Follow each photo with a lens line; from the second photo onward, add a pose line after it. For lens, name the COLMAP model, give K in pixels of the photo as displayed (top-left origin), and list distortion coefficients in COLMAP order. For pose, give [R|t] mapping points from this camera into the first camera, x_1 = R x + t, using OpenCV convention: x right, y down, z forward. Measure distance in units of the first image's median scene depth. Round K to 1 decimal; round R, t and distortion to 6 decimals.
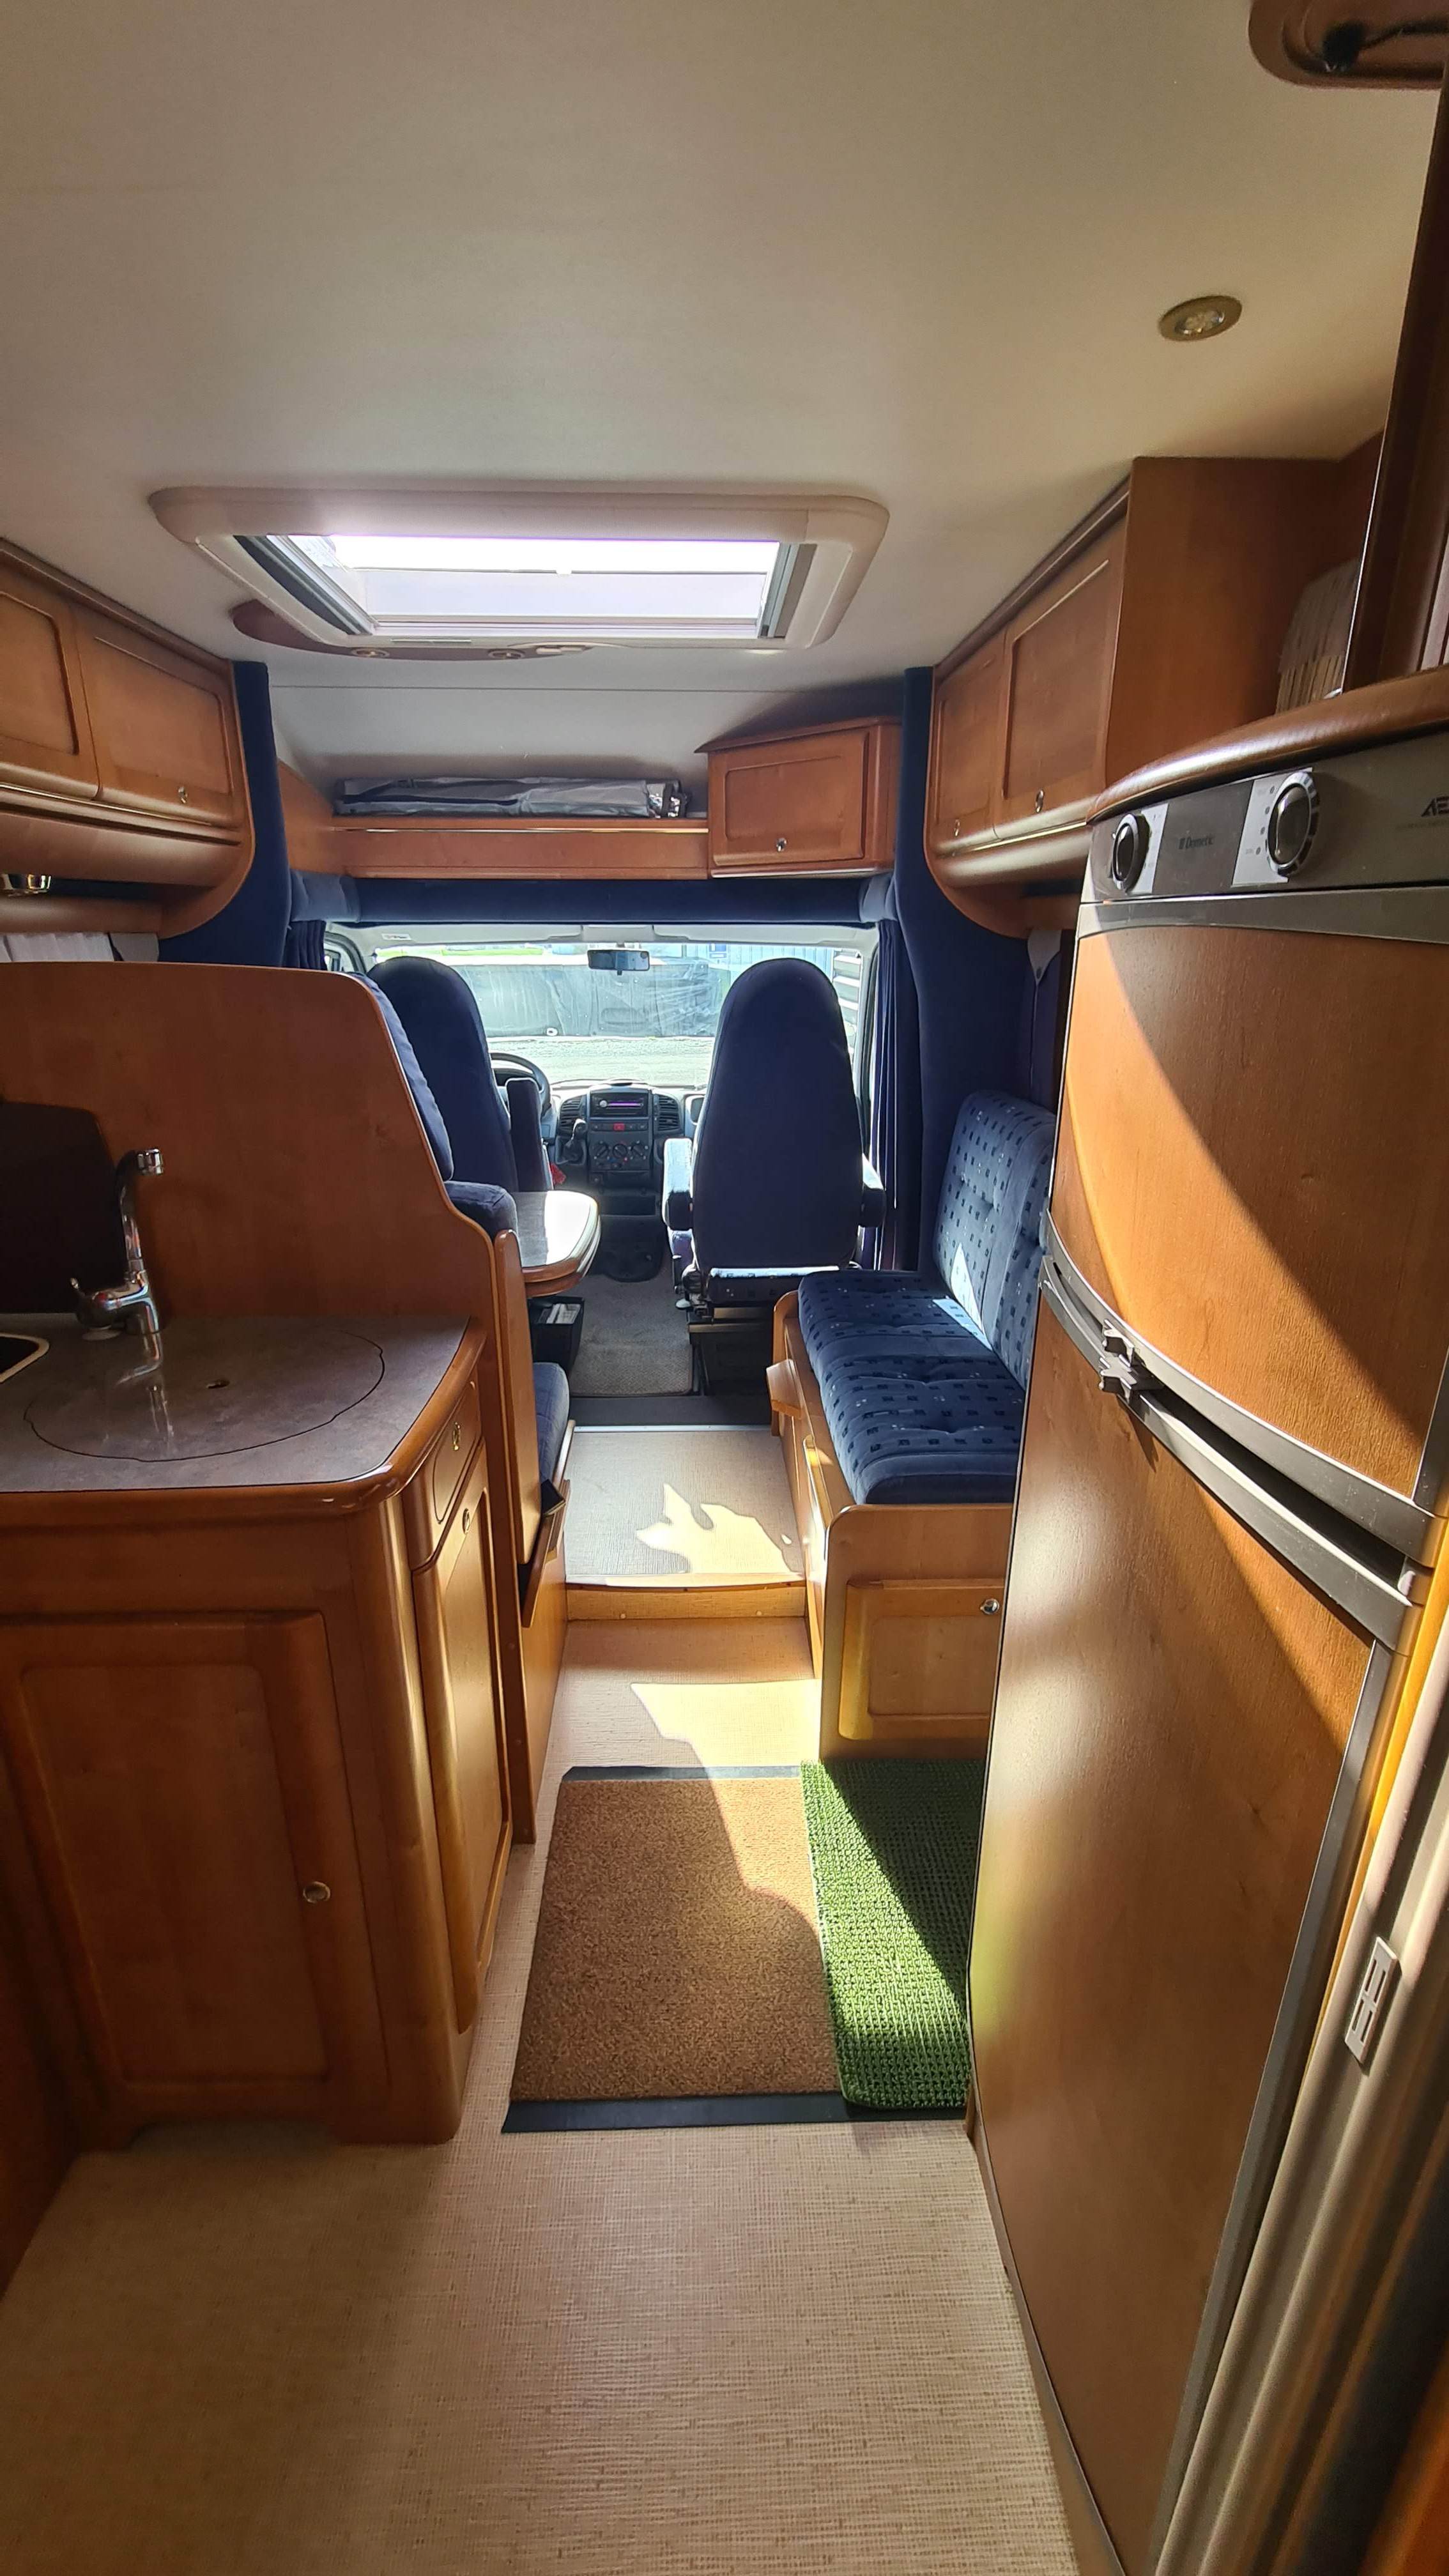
lens RADIAL K [[1055.3, 0, 723.8], [0, 1055.3, 1285.4], [0, 0, 1]] dist [-0.003429, 0.000085]
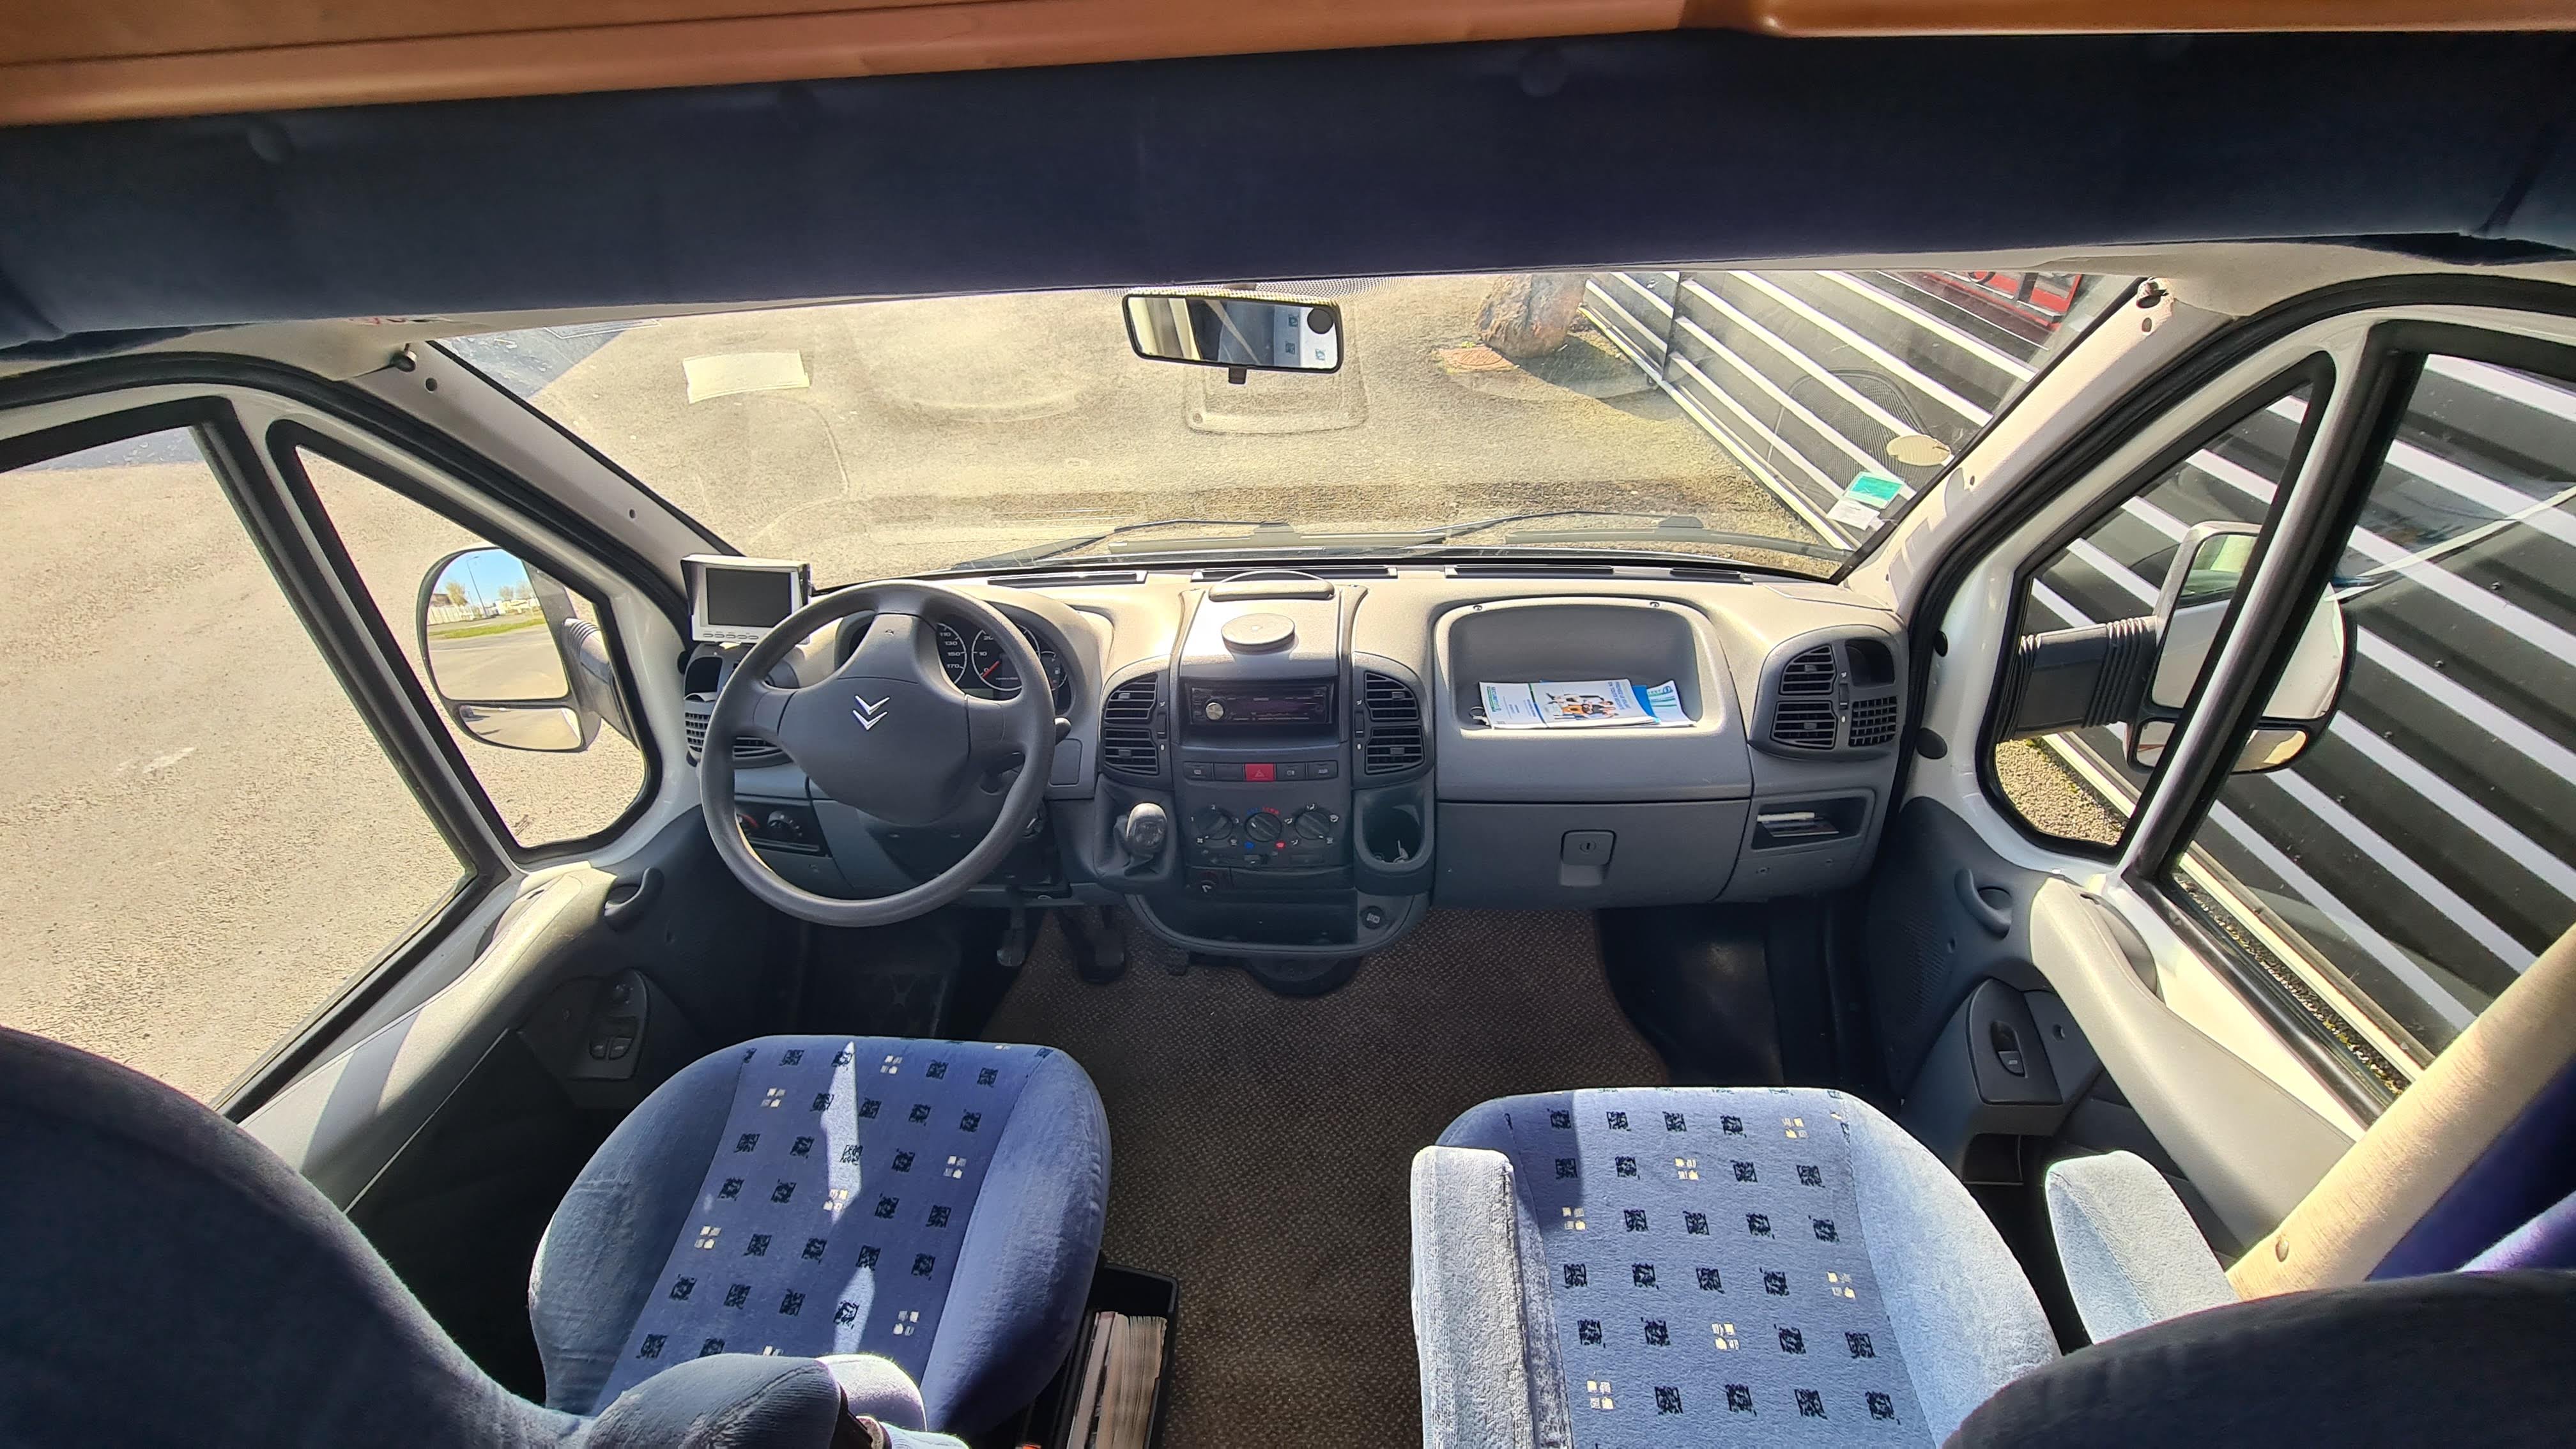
lens RADIAL K [[1058.0, 0, 1286.1], [0, 1058.0, 720.7], [0, 0, 1]] dist [-0.000669, -0.000177]
pose [[0.993616, 0.011098, -0.112266, -0.073651], [0.019335, 0.963672, 0.266386, -0.399404], [0.111143, -0.266856, 0.957306, 0.986996]]
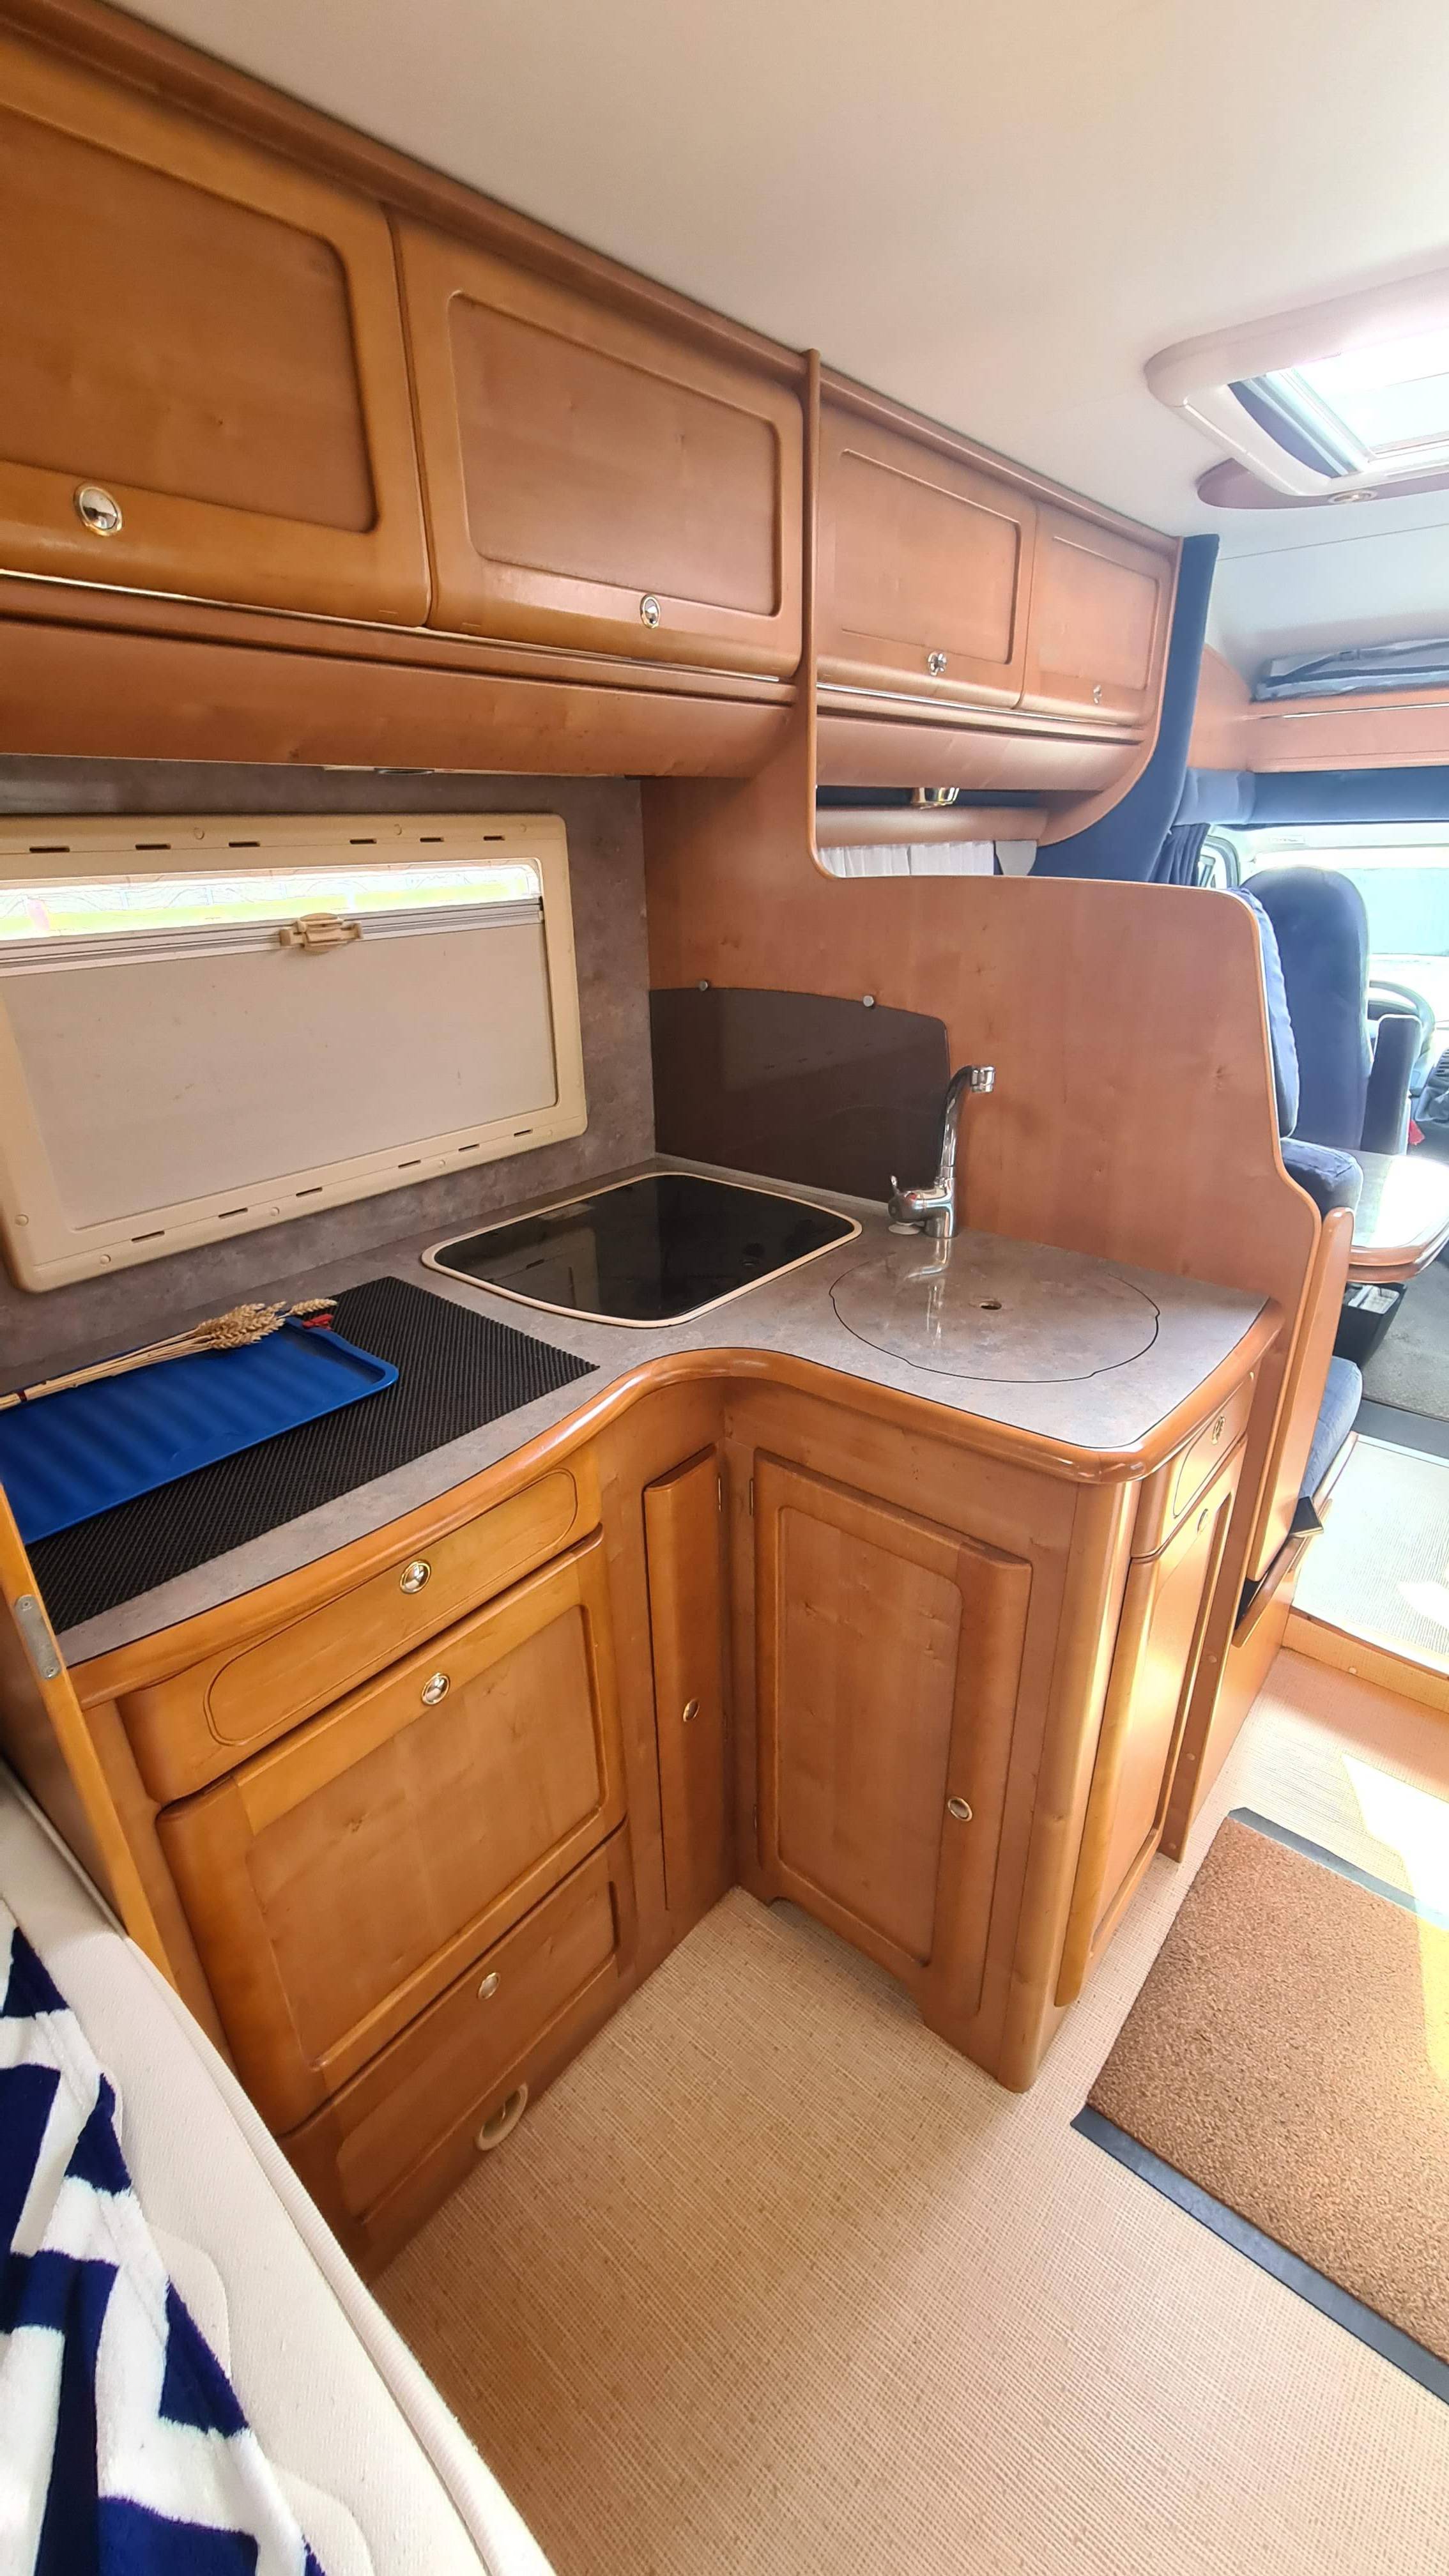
lens RADIAL K [[1055.3, 0, 723.8], [0, 1055.3, 1285.4], [0, 0, 1]] dist [-0.003429, 0.000085]
pose [[0.742430, 0.250328, -0.621397, -0.023452], [-0.196854, 0.968133, 0.154813, -0.016737], [0.640348, 0.007387, 0.768049, 0.029267]]
